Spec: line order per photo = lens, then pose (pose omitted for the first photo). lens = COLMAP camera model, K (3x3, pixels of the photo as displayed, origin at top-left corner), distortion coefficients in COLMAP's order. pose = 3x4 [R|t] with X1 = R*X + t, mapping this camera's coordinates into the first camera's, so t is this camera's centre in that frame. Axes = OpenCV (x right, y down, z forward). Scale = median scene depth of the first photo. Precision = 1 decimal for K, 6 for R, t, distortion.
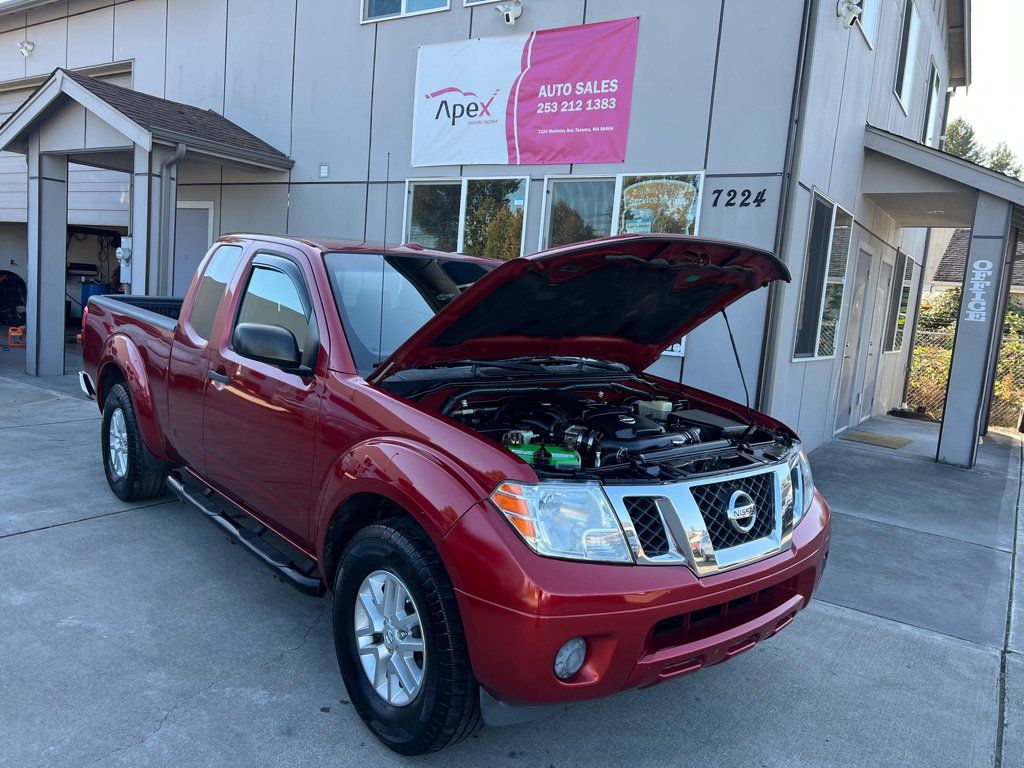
lens RADIAL K [[765.6, 0, 516.4], [0, 765.6, 386.1], [0, 0, 1]] dist [0.061650, -0.074375]
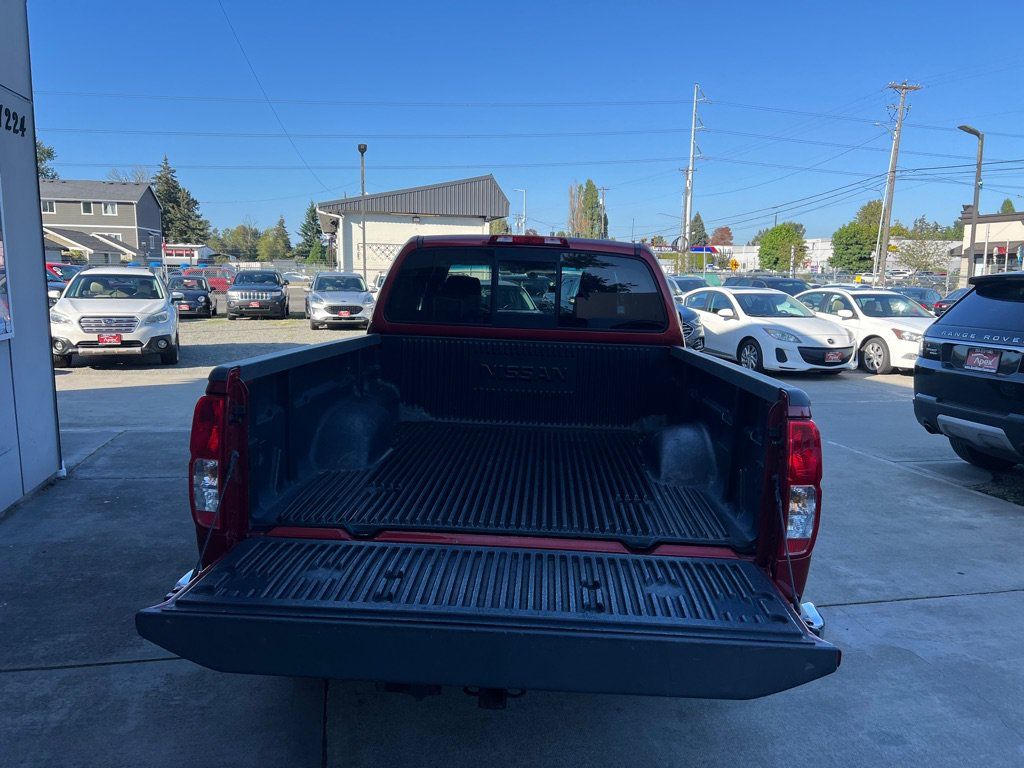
lens RADIAL K [[765.6, 0, 516.4], [0, 765.6, 386.1], [0, 0, 1]] dist [0.061650, -0.074375]
pose [[-0.718536, -0.190930, 0.668769, -0.548926], [0.008219, 0.959182, 0.282672, -0.174916], [-0.695441, 0.208606, -0.687637, 1.058929]]
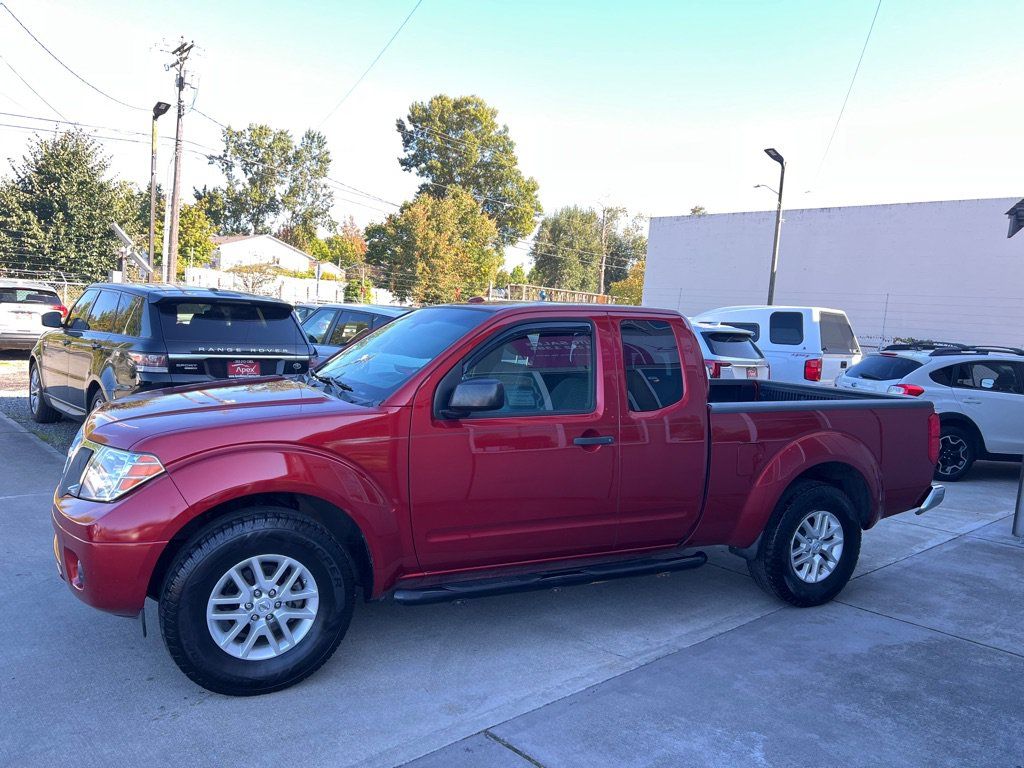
lens RADIAL K [[773.5, 0, 507.4], [0, 773.5, 373.2], [0, 0, 1]] dist [0.069970, -0.085446]
pose [[-0.243879, -0.024755, -0.969490, 0.525307], [-0.208100, 0.977724, 0.027383, -0.063584], [0.947216, 0.208429, -0.243598, 0.736110]]
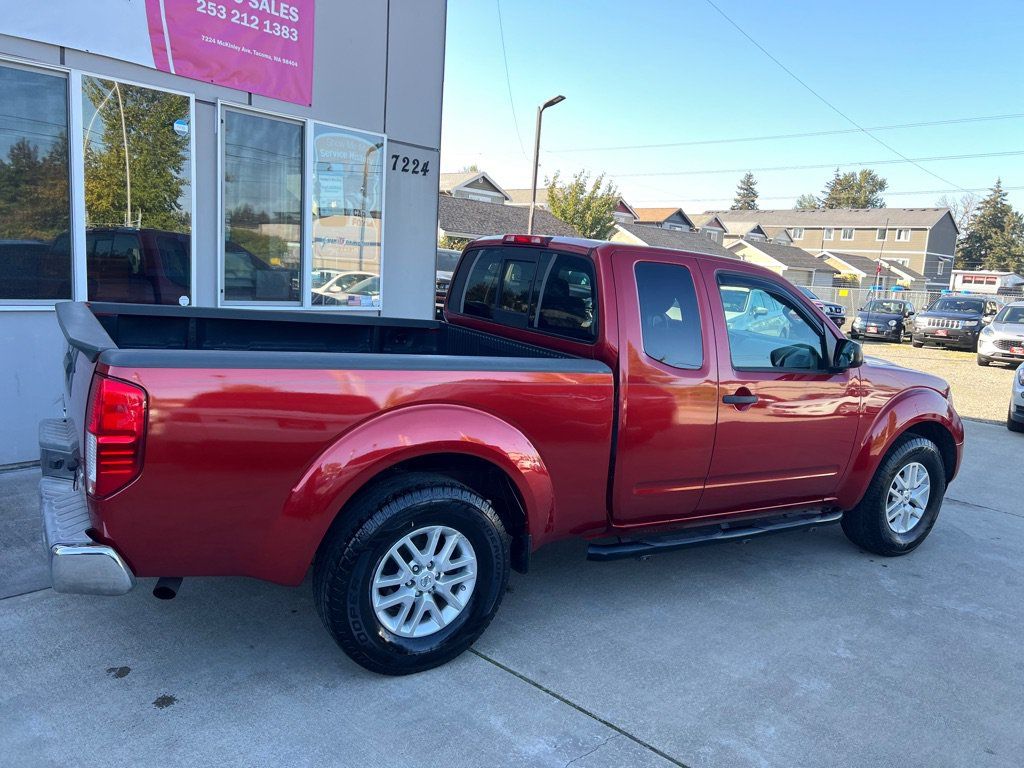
lens RADIAL K [[761.3, 0, 513.9], [0, 761.3, 376.5], [0, 0, 1]] dist [0.044534, -0.045865]
pose [[0.164006, -0.209869, 0.963876, -0.714607], [0.066998, 0.977220, 0.201375, -0.134362], [-0.984181, 0.031551, 0.174331, 0.569672]]
